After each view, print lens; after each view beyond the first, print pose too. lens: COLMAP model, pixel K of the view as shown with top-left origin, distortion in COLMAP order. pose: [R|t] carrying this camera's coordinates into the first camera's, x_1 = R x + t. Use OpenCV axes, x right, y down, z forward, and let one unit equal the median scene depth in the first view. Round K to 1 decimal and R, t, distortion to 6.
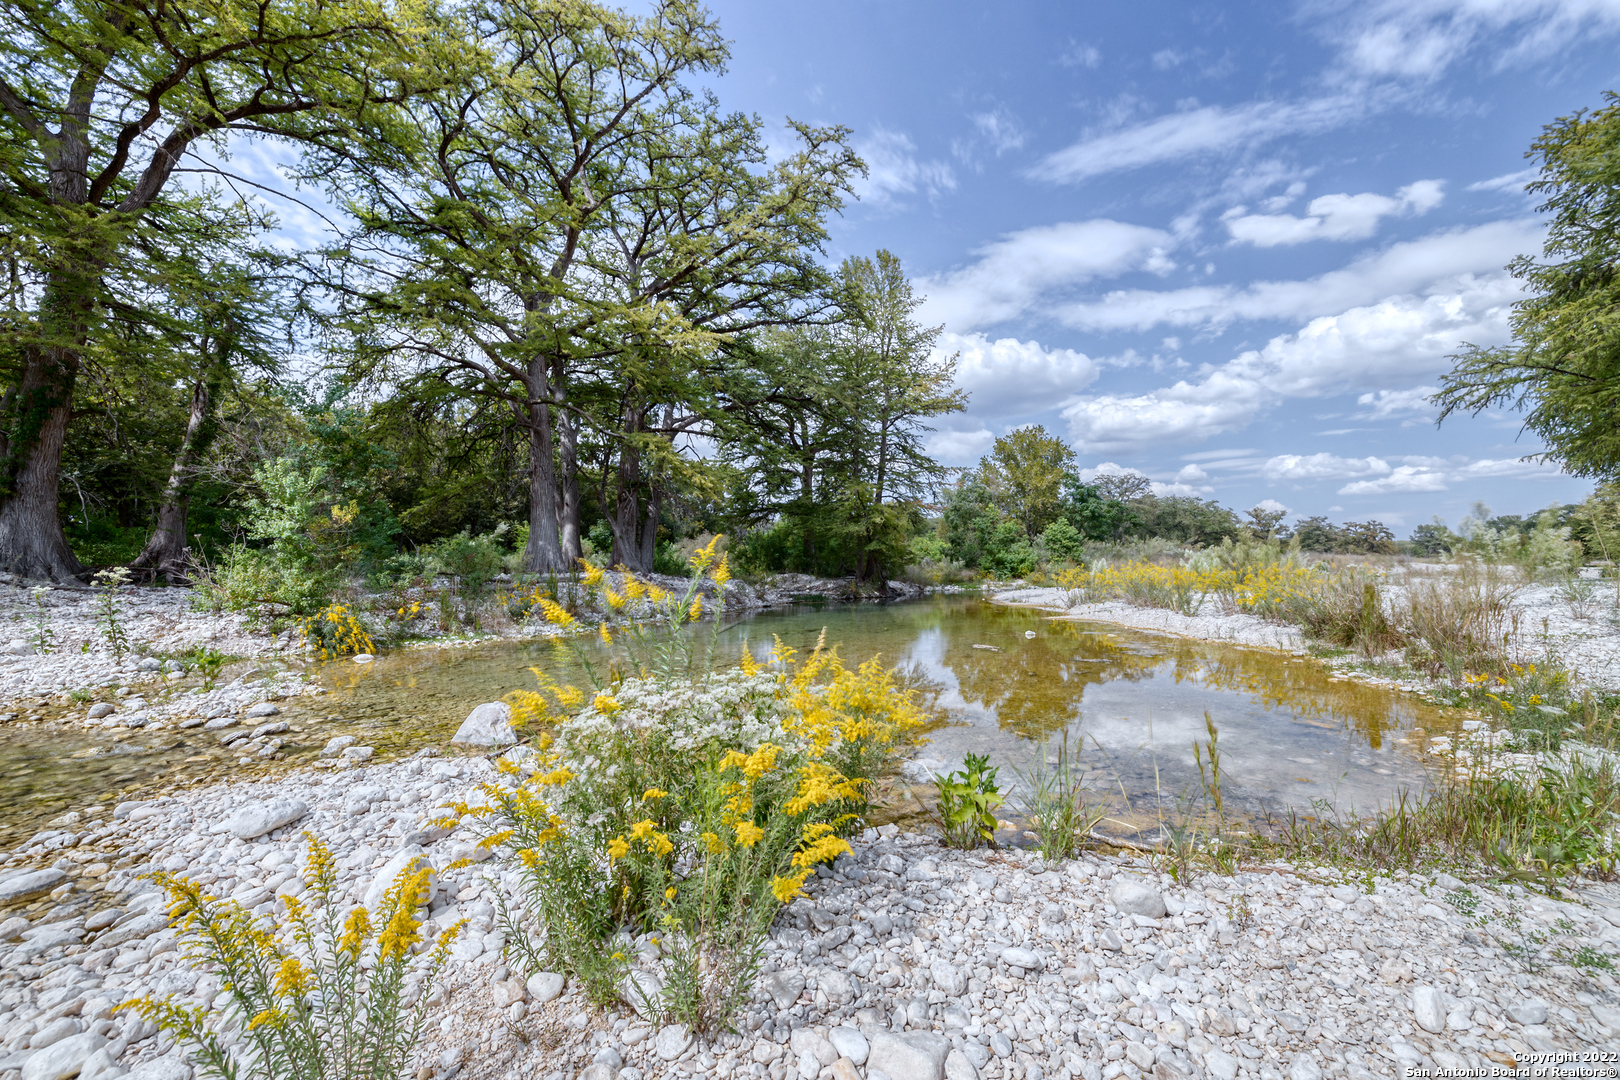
lens RADIAL K [[682.9, 0, 814.6], [0, 682.9, 567.6], [0, 0, 1]] dist [0.000816, -0.000756]
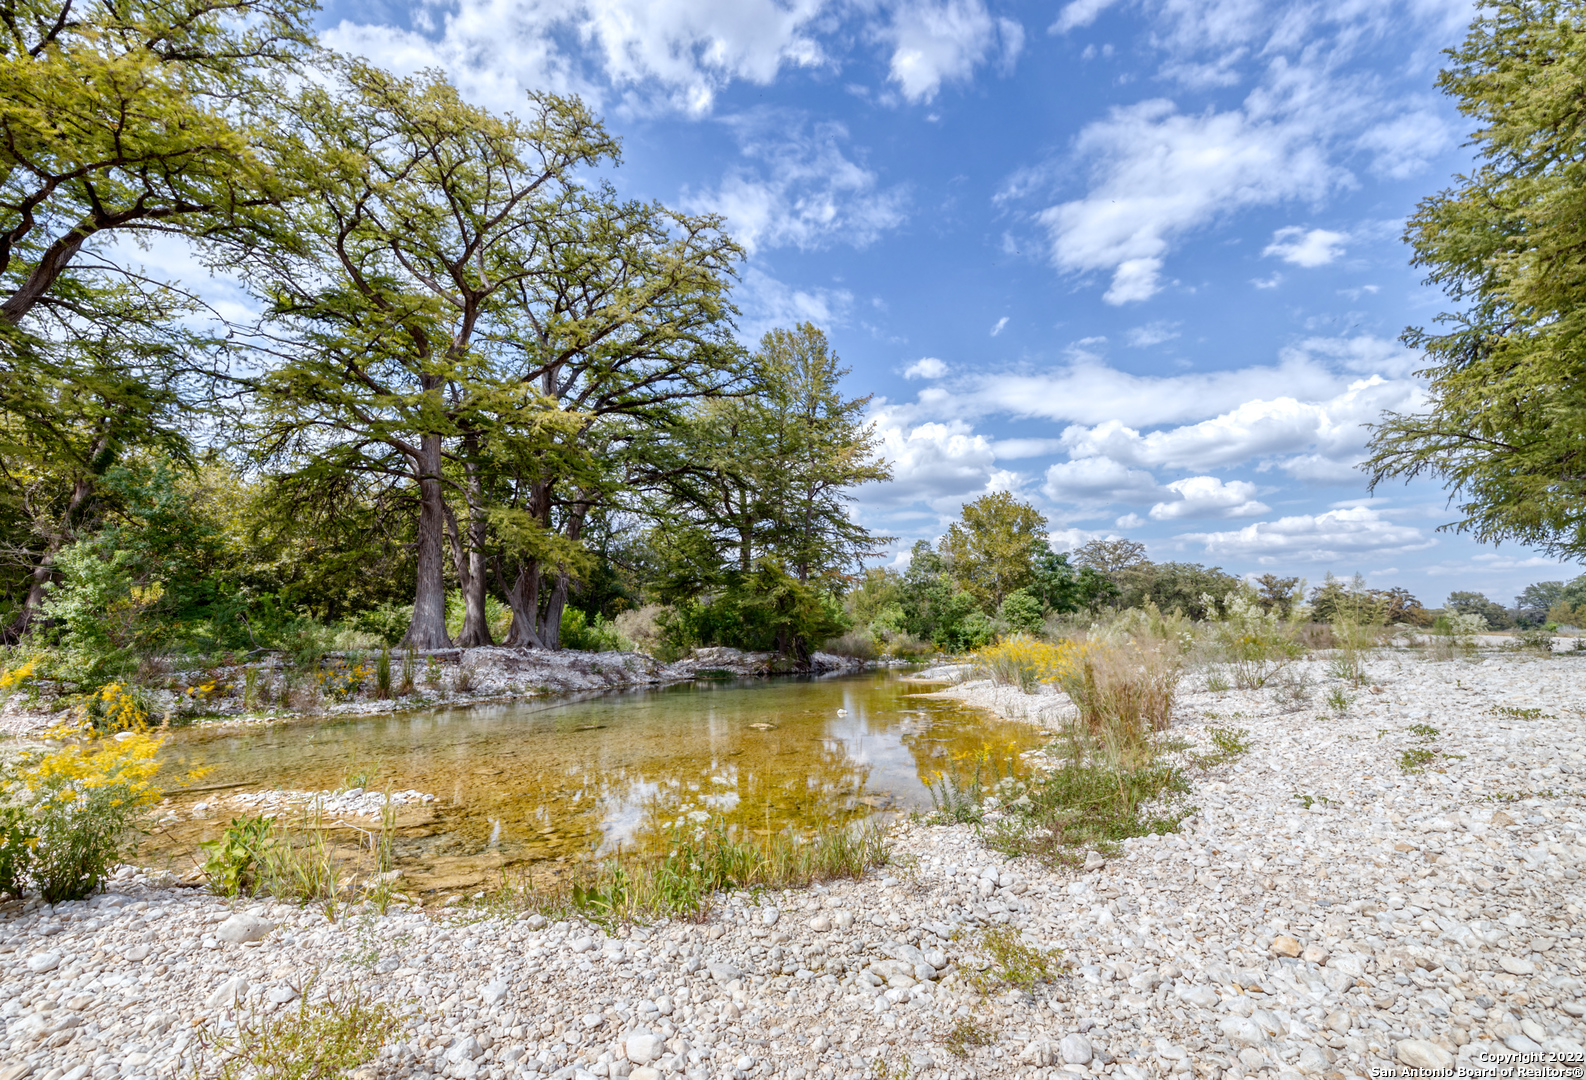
lens RADIAL K [[726.9, 0, 799.1], [0, 726.9, 572.4], [0, 0, 1]] dist [-0.003100, 0.001932]
pose [[0.999781, -0.002631, -0.020755, 0.124236], [0.000752, 0.995937, -0.090049, -0.004633], [0.020908, 0.090013, 0.995721, -0.030433]]
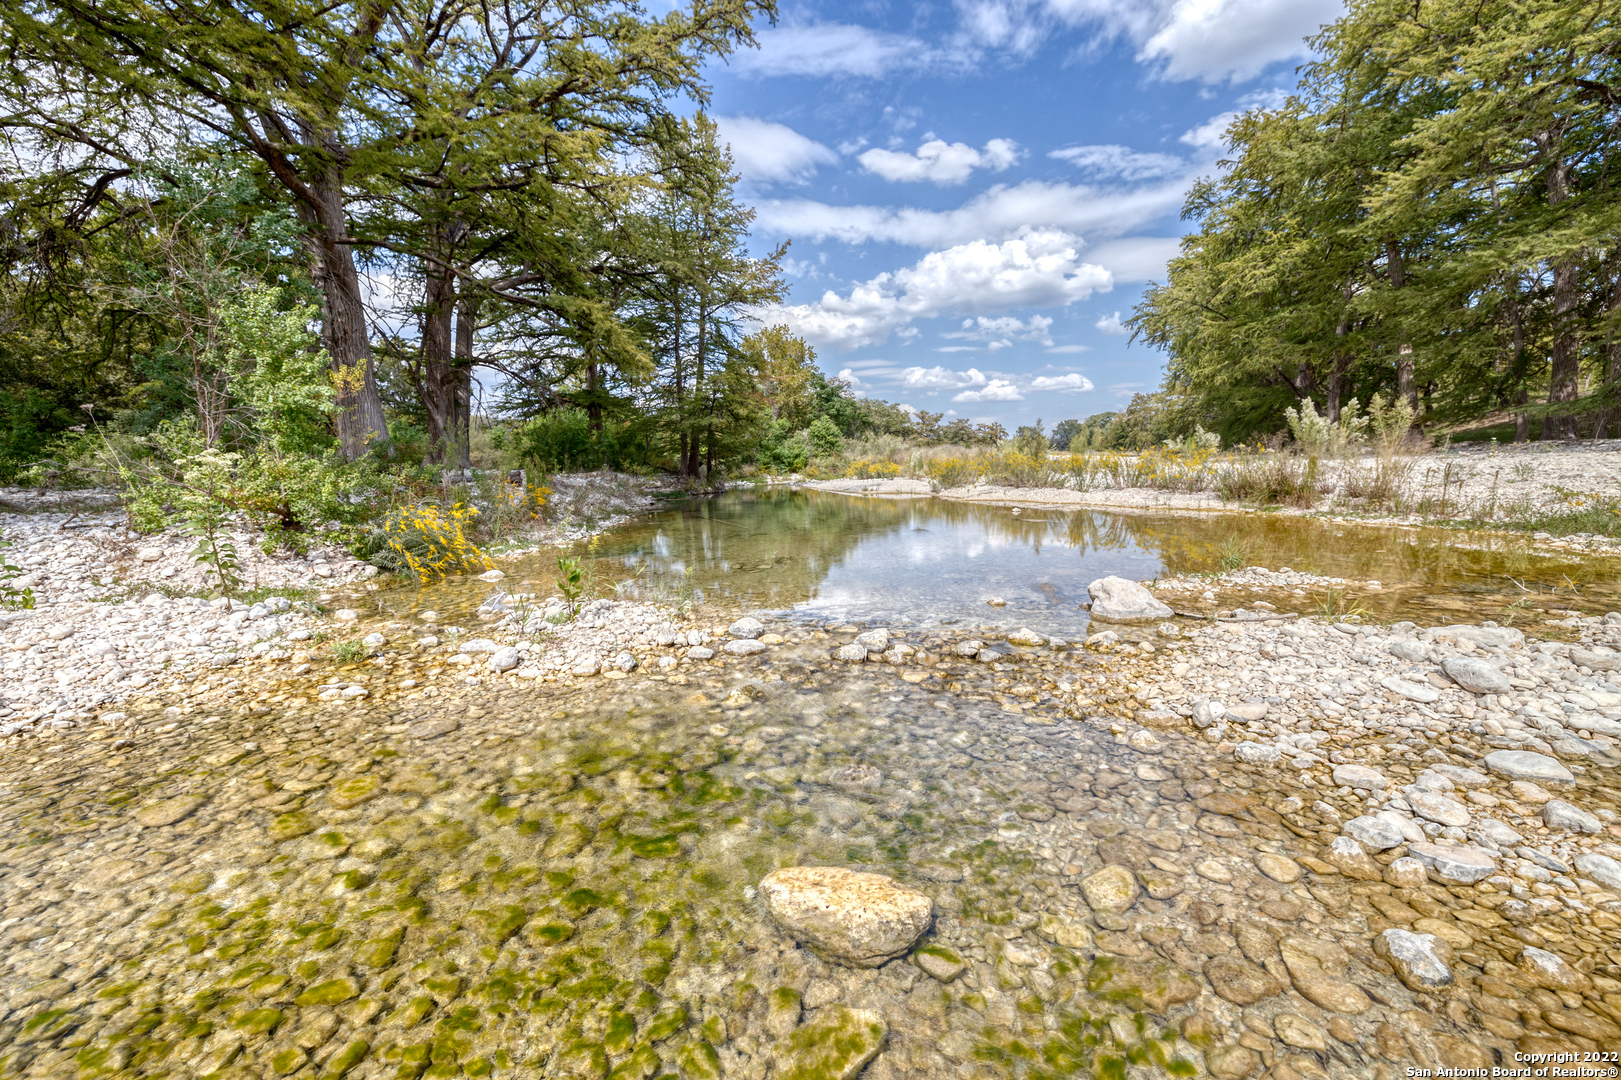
lens RADIAL K [[683.3, 0, 811.2], [0, 683.3, 543.5], [0, 0, 1]] dist [0.000816, -0.000756]
pose [[0.894552, -0.070279, 0.441404, -0.237715], [0.022028, 0.993293, 0.113508, 0.008227], [-0.446421, -0.091815, 0.890100, 0.065827]]
